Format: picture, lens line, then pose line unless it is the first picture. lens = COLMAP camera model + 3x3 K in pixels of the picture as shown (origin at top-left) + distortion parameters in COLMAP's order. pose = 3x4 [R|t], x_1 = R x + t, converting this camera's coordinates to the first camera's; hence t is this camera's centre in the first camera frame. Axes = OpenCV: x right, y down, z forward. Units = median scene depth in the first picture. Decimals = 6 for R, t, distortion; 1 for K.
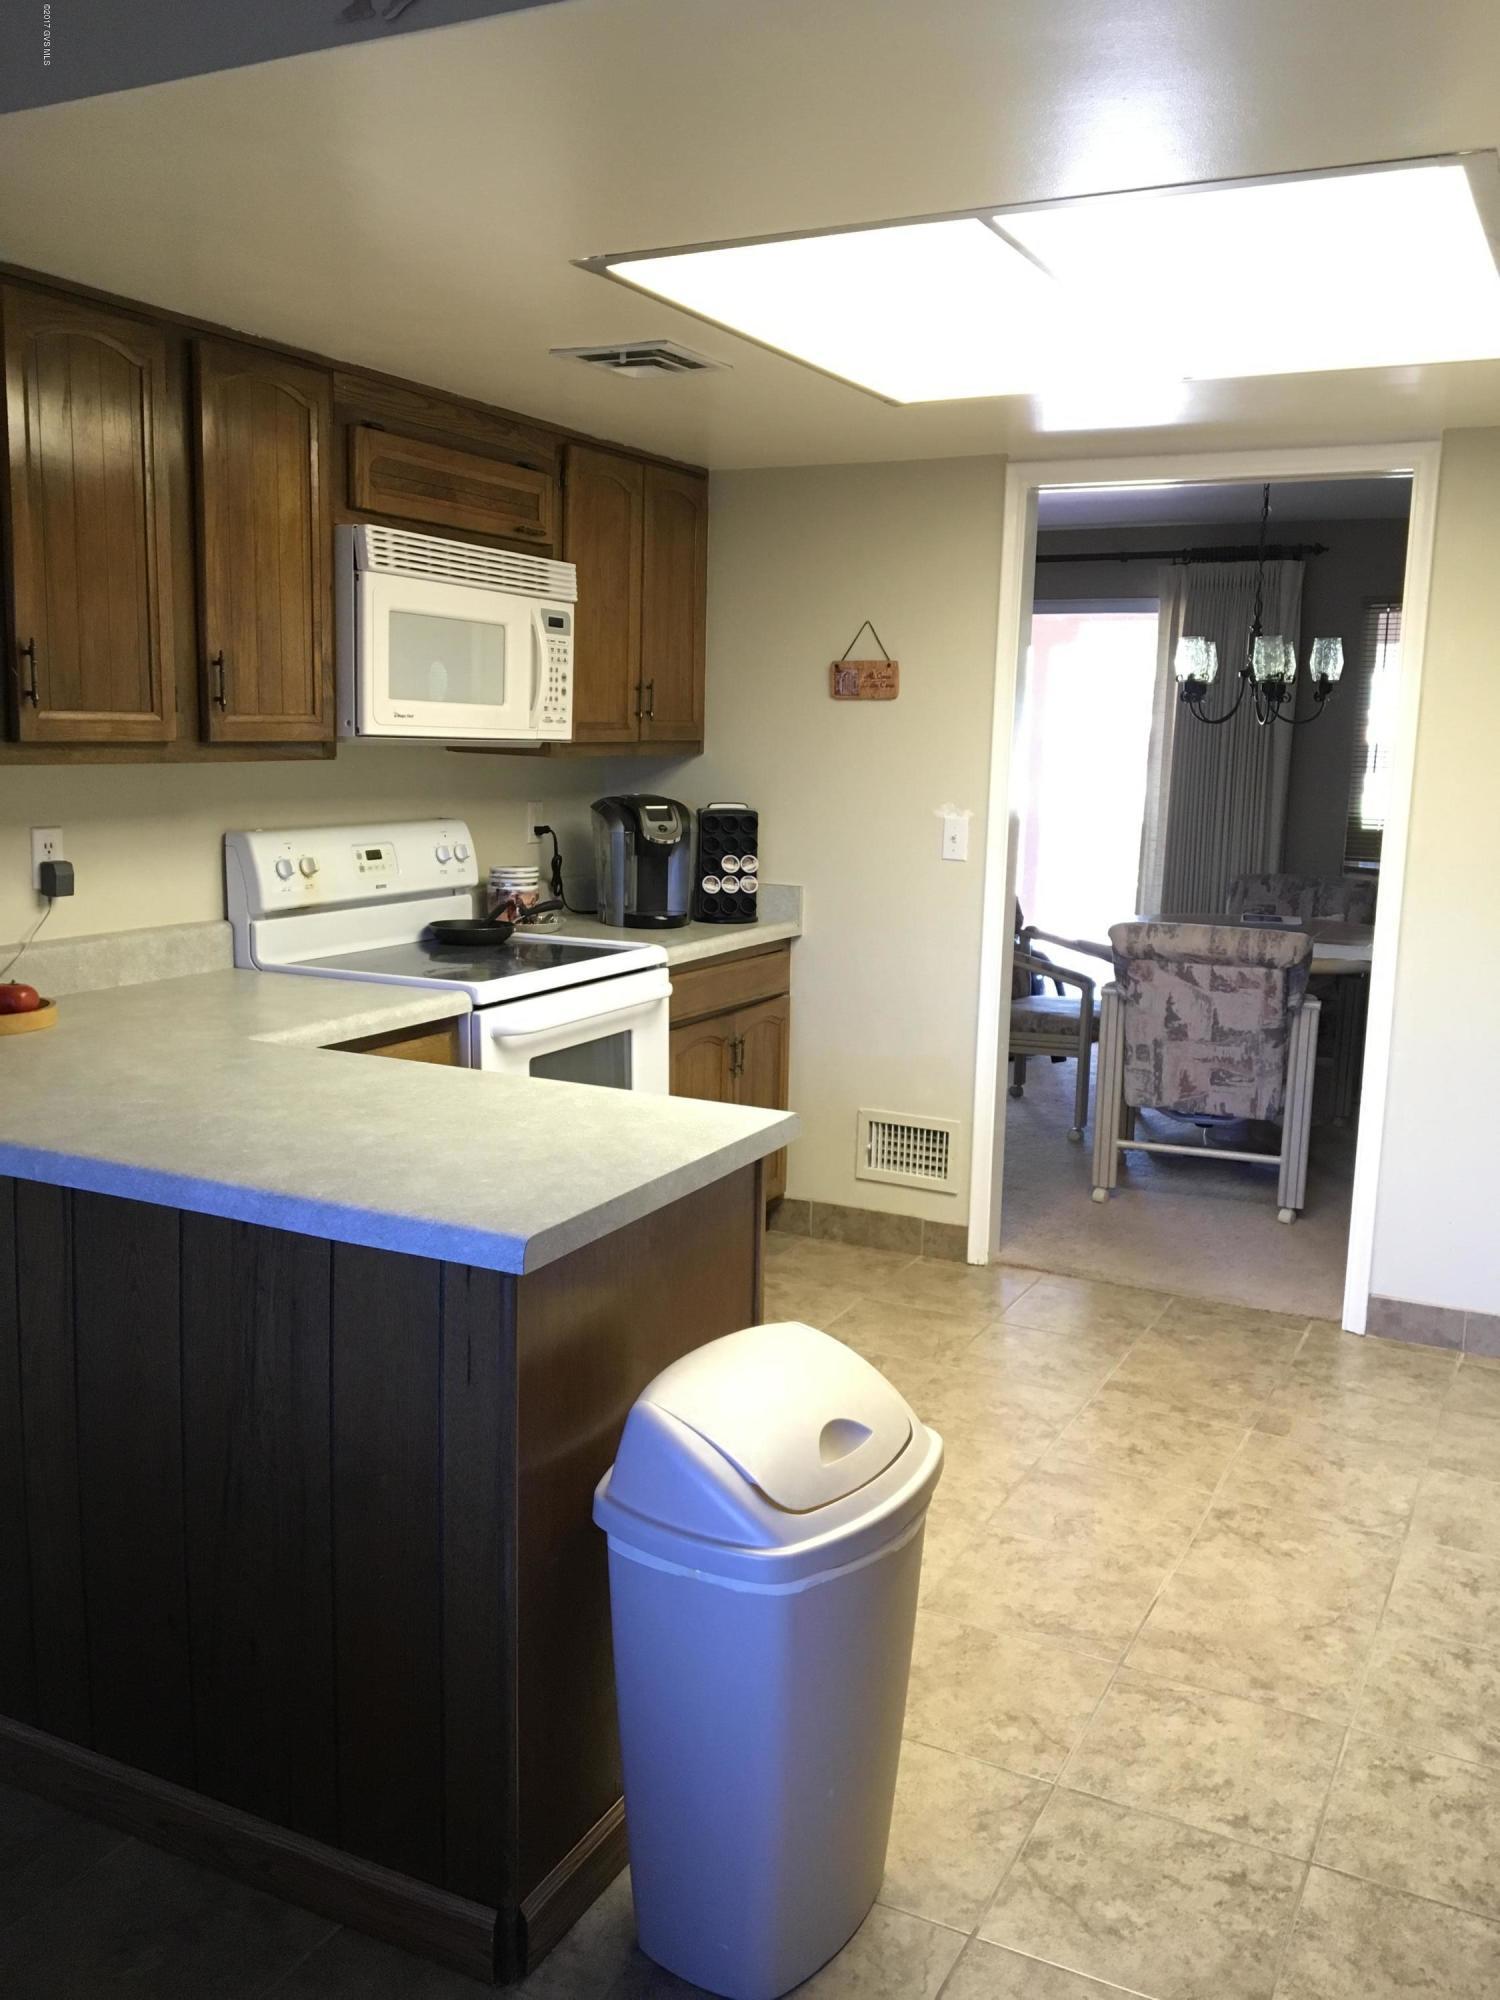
lens RADIAL K [[1697.8, 0, 750.0], [0, 1697.8, 1000.0], [0, 0, 1]] dist [0.099617, -0.124573]
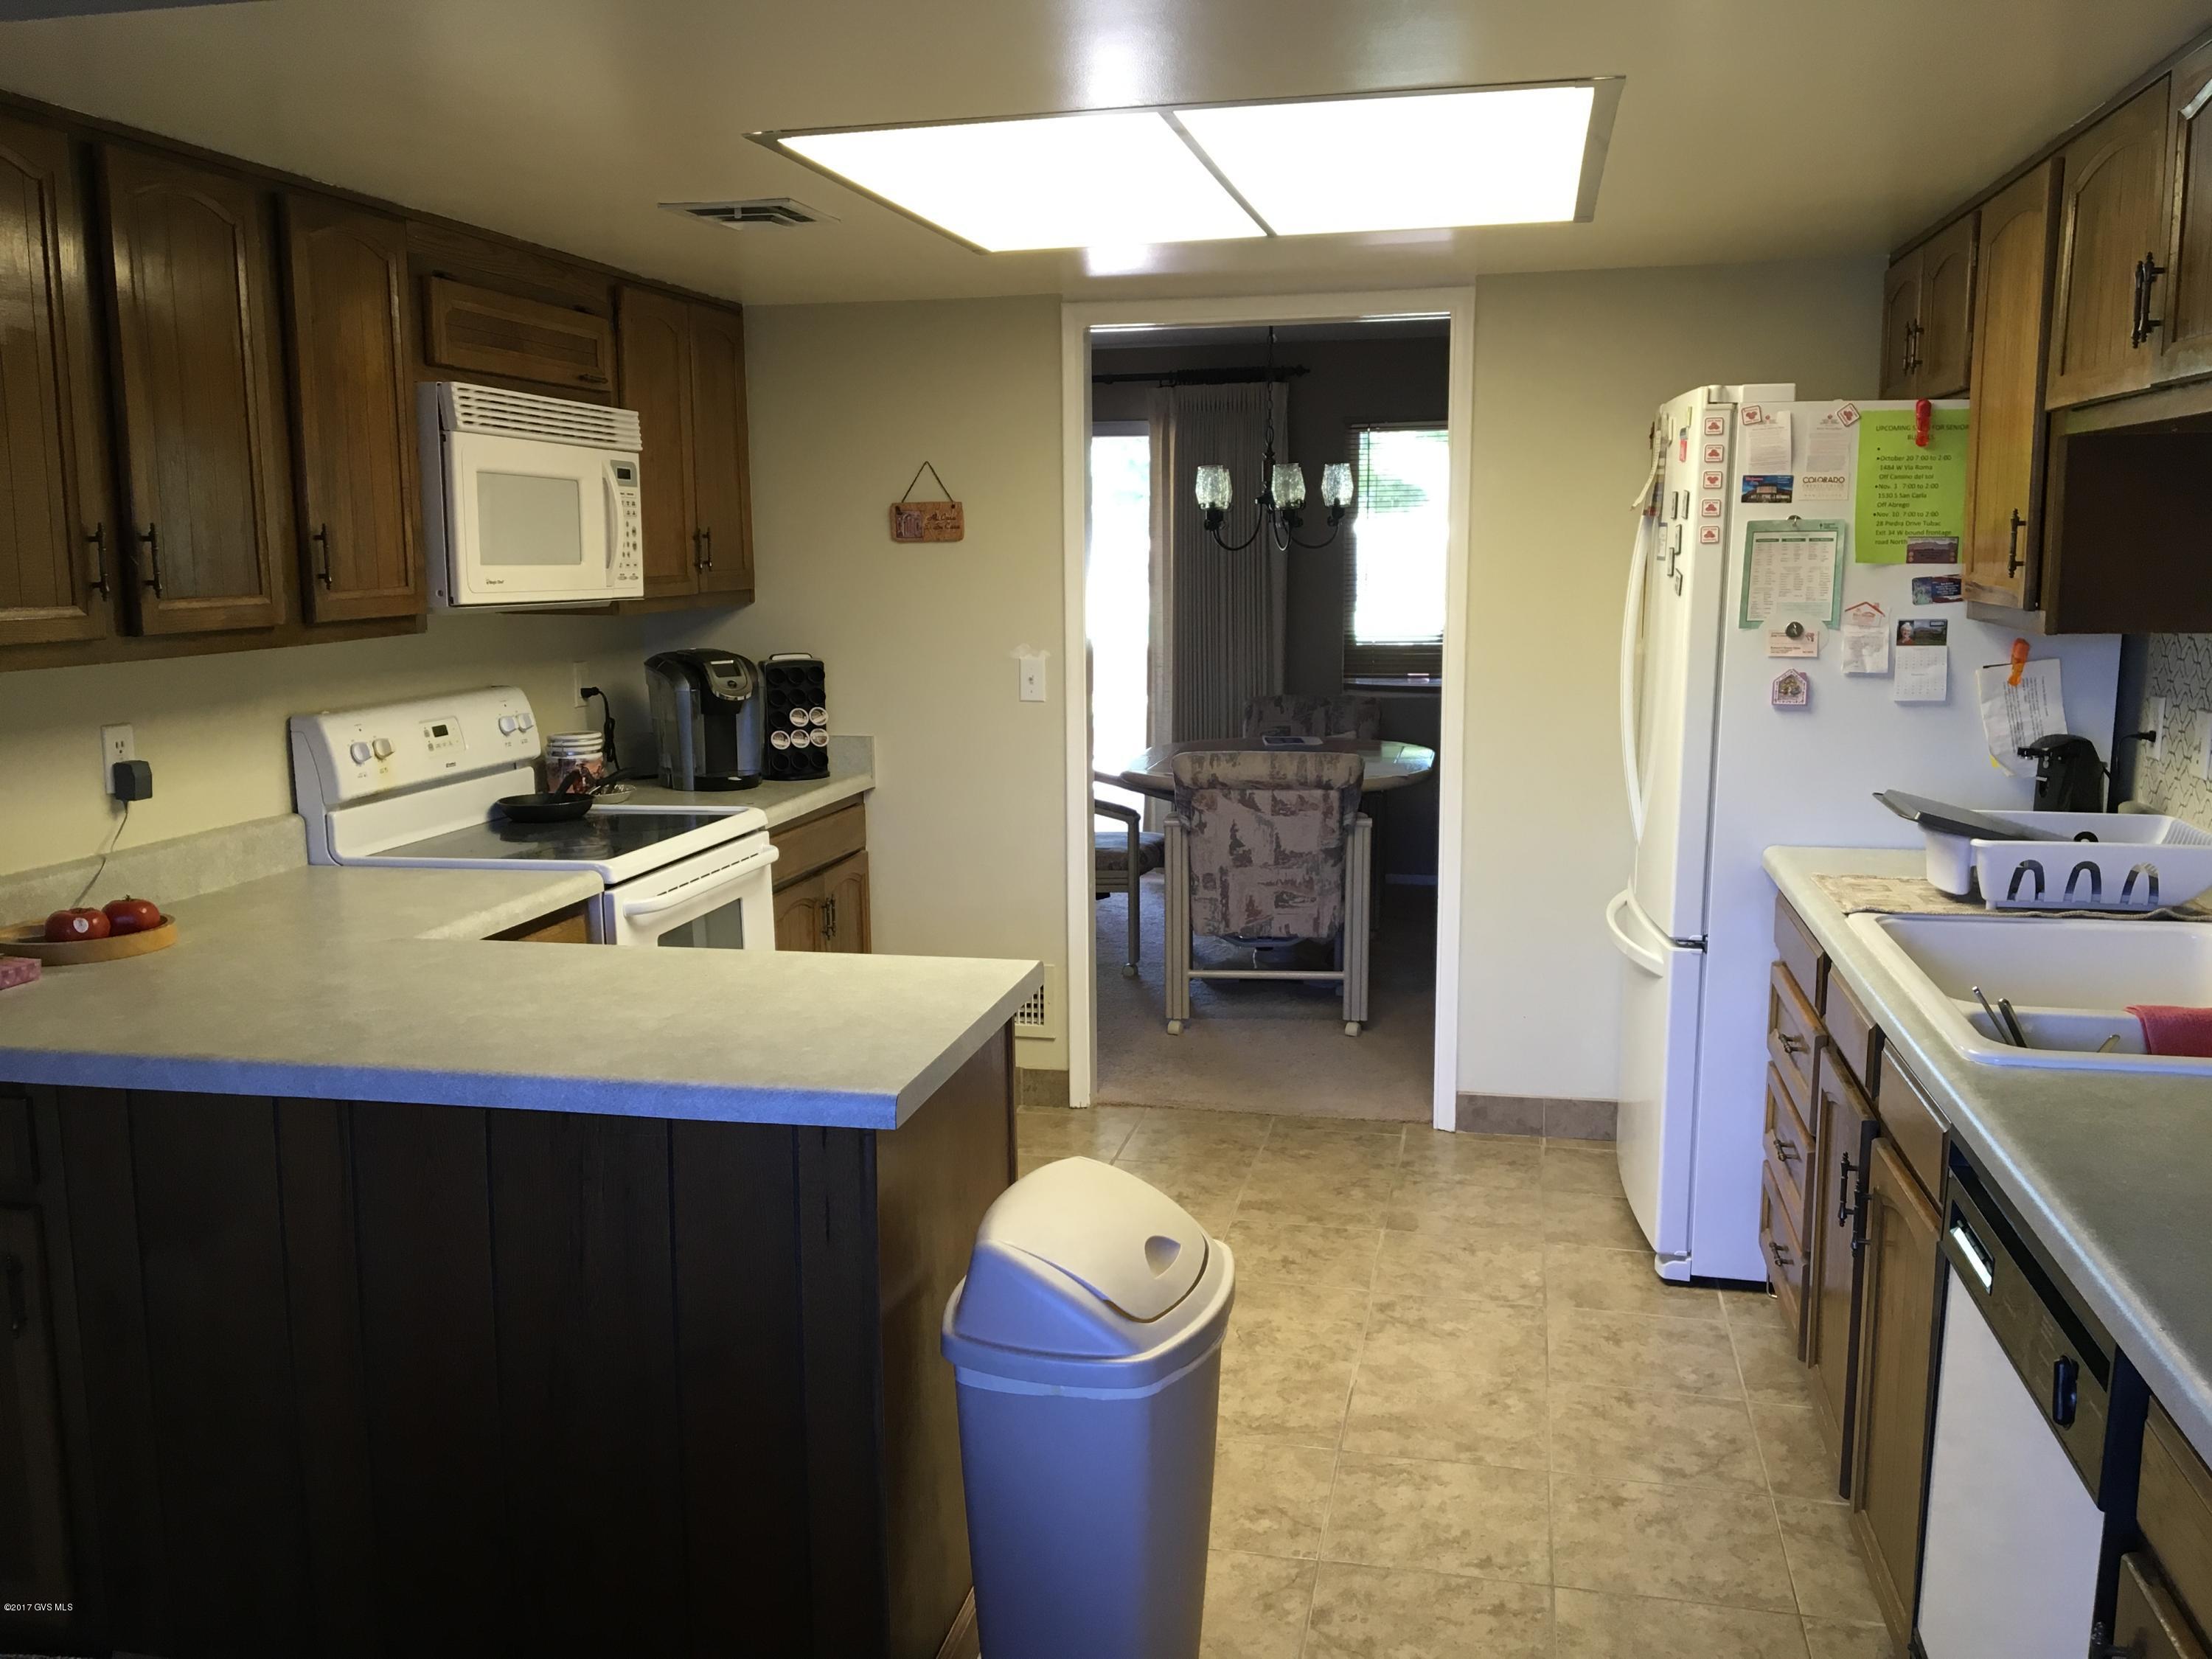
lens RADIAL K [[1877.7, 0, 1093.0], [0, 1877.7, 838.4], [0, 0, 1]] dist [0.099617, -0.124573]
pose [[0.968184, -0.072029, 0.239647, -0.136130], [0.072706, 0.997335, 0.006027, -0.008283], [-0.239443, 0.011588, 0.970841, -0.080309]]
